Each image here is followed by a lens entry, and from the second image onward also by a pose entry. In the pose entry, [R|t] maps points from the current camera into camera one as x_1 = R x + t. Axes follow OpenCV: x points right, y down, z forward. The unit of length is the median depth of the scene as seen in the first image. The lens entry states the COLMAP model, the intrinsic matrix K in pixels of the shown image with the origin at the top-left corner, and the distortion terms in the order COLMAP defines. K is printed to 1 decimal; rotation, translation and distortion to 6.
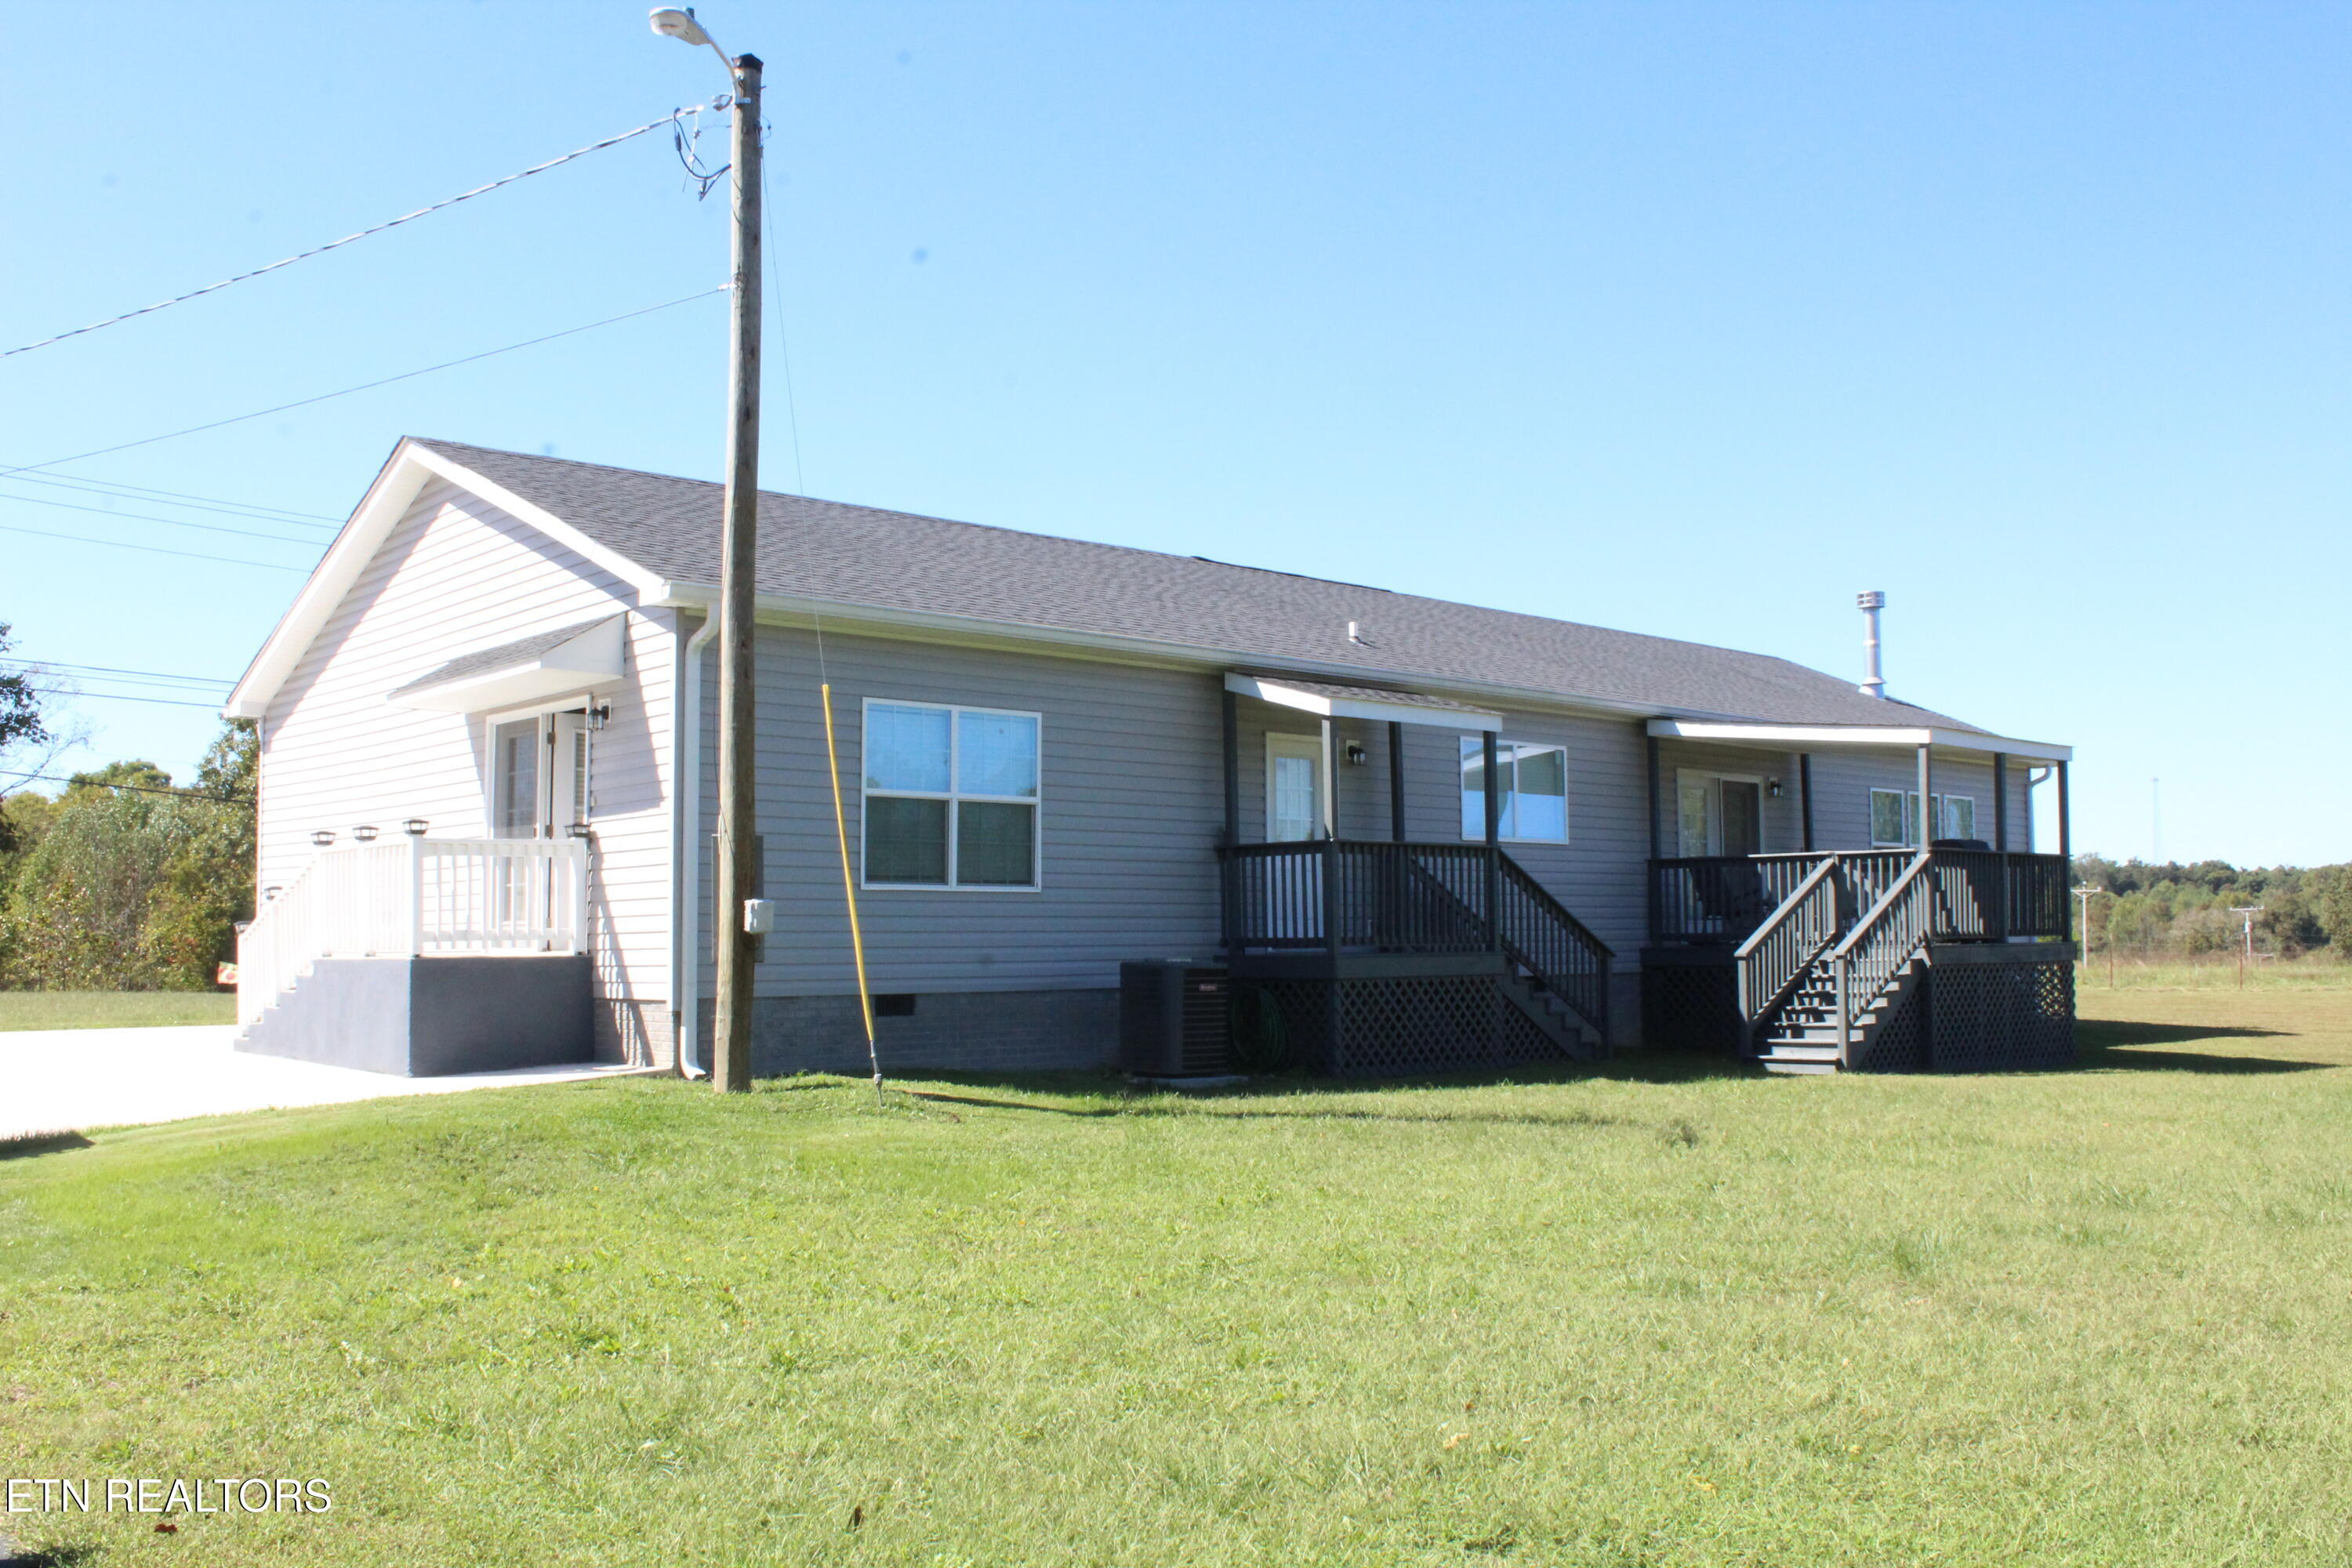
lens RADIAL K [[2640.6, 0, 1176.0], [0, 2640.6, 784.0], [0, 0, 1]] dist [-0.011751, -0.000532]
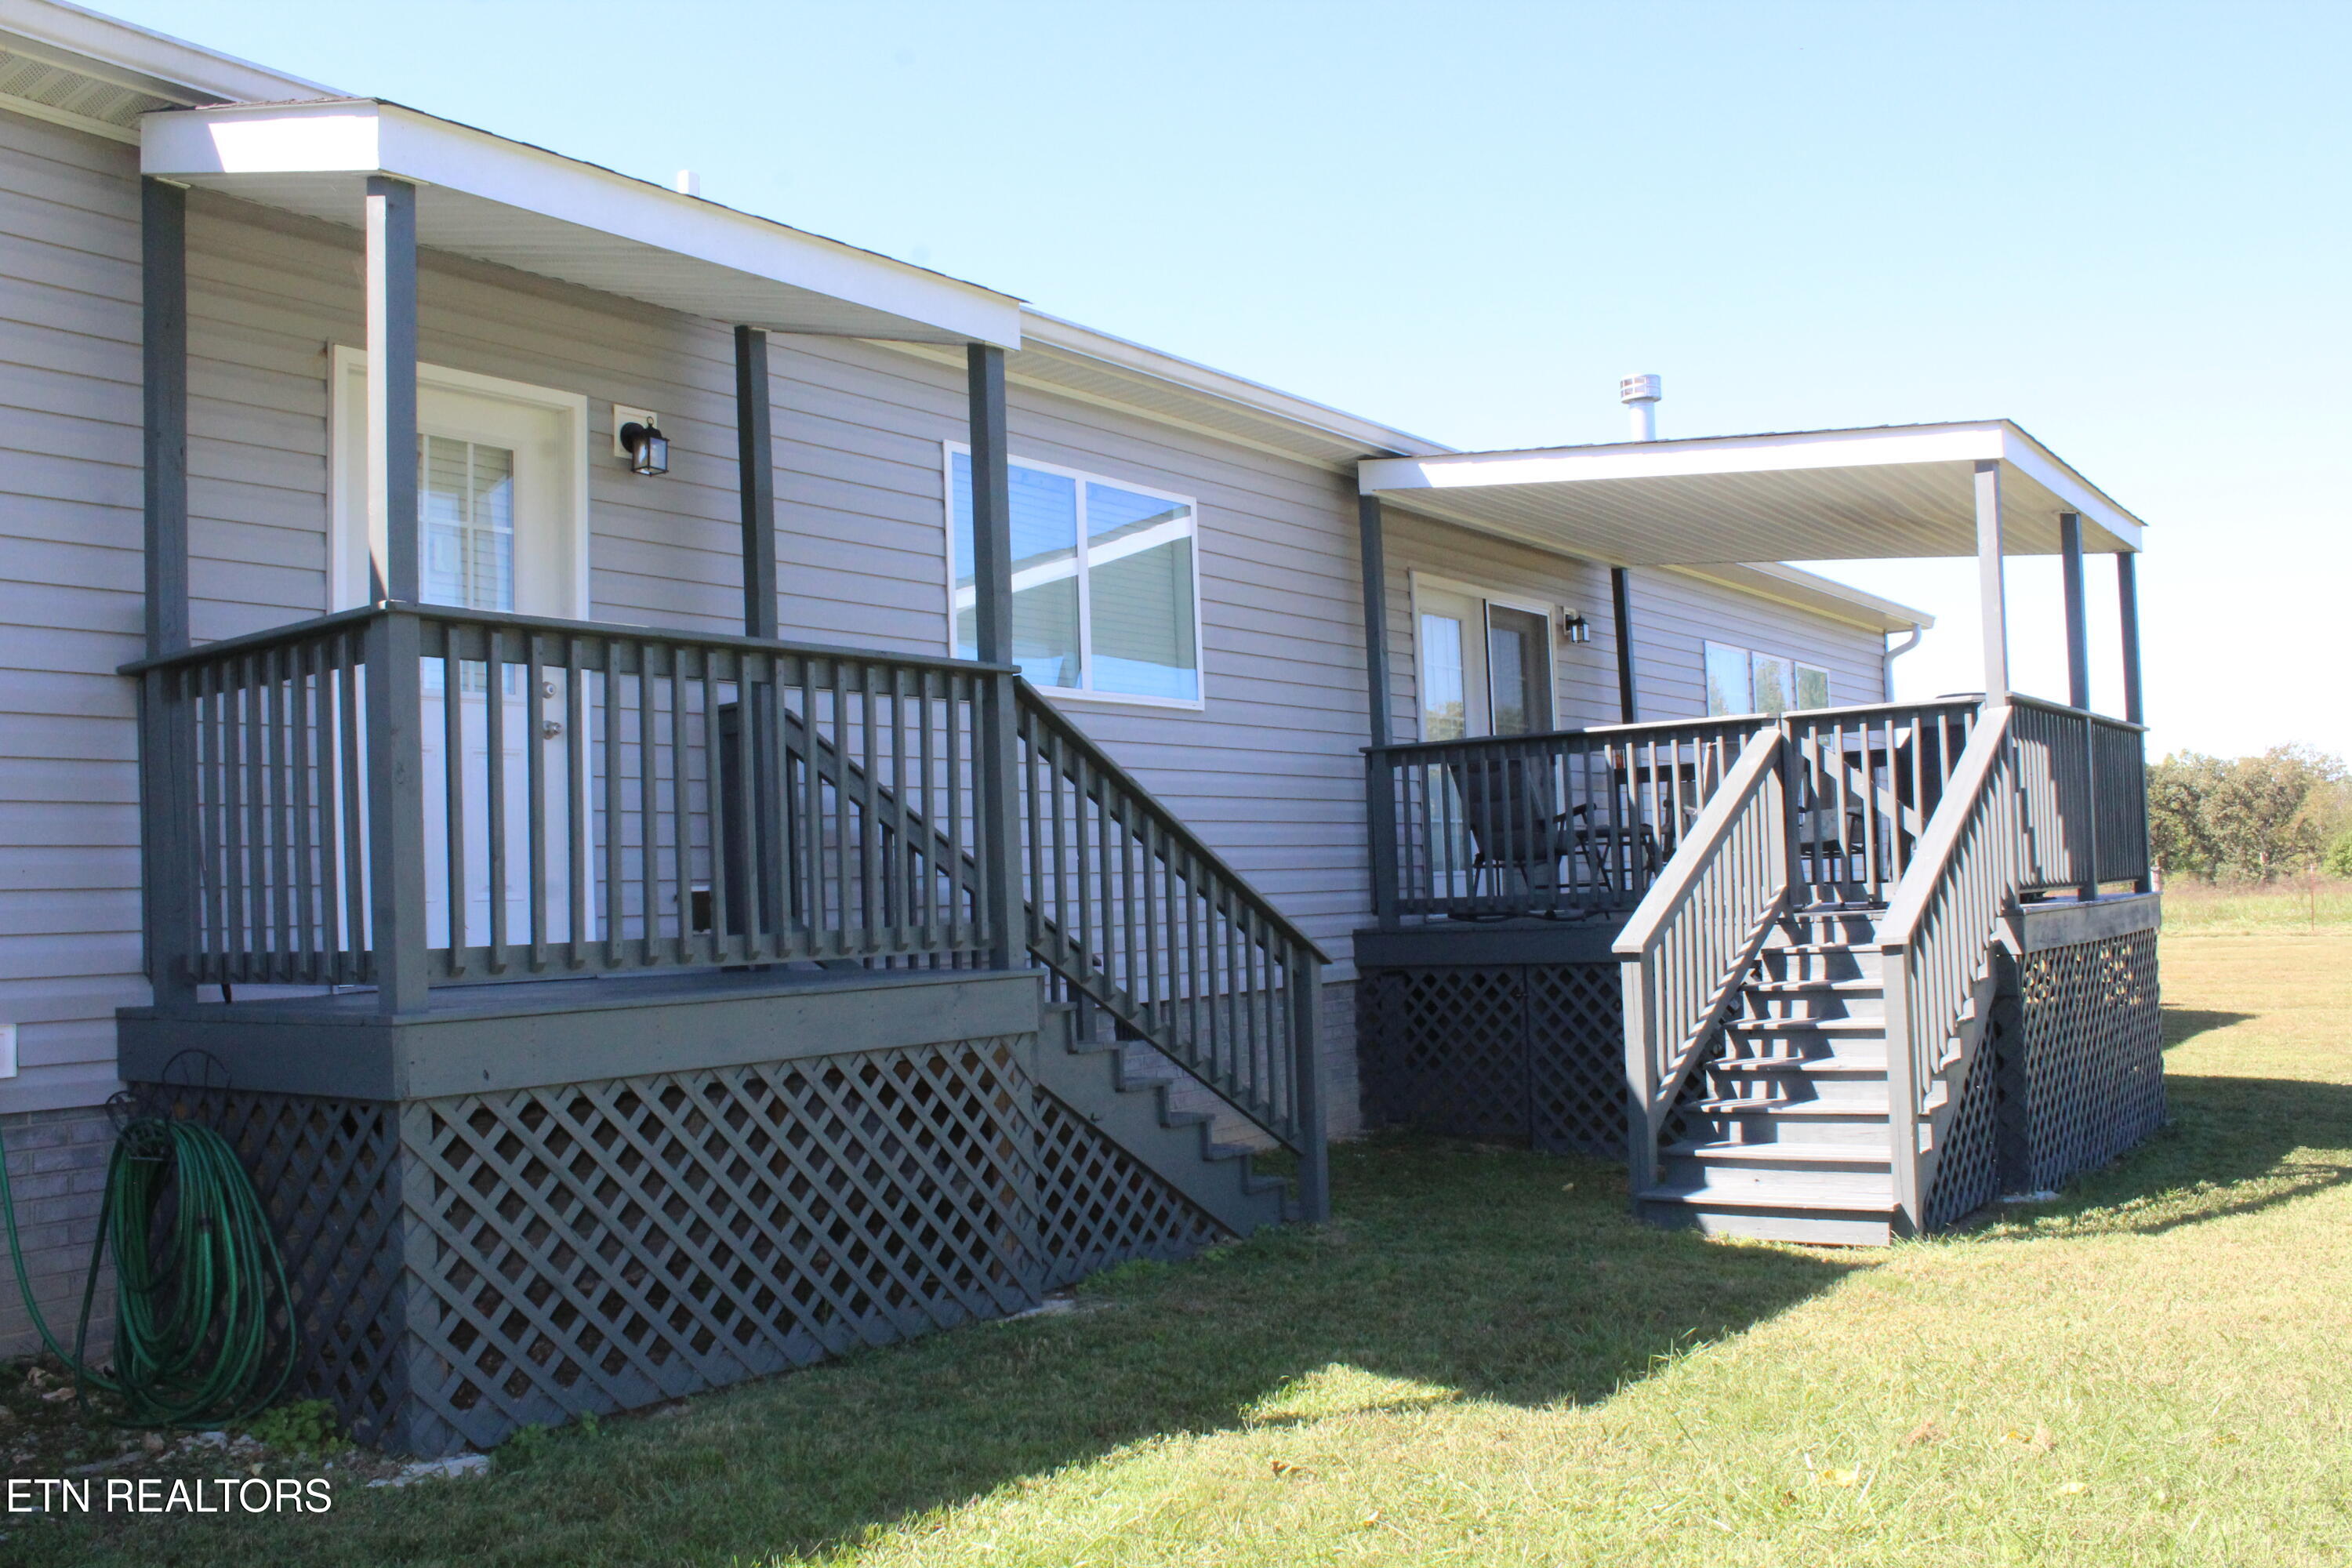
lens RADIAL K [[1957.9, 0, 1167.2], [0, 1957.9, 791.7], [0, 0, 1]] dist [-0.165300, 0.156200]
pose [[0.990778, -0.018588, 0.134215, 0.099959], [0.018108, 0.999825, 0.004789, 0.036461], [-0.134280, -0.002314, 0.990941, 0.690460]]
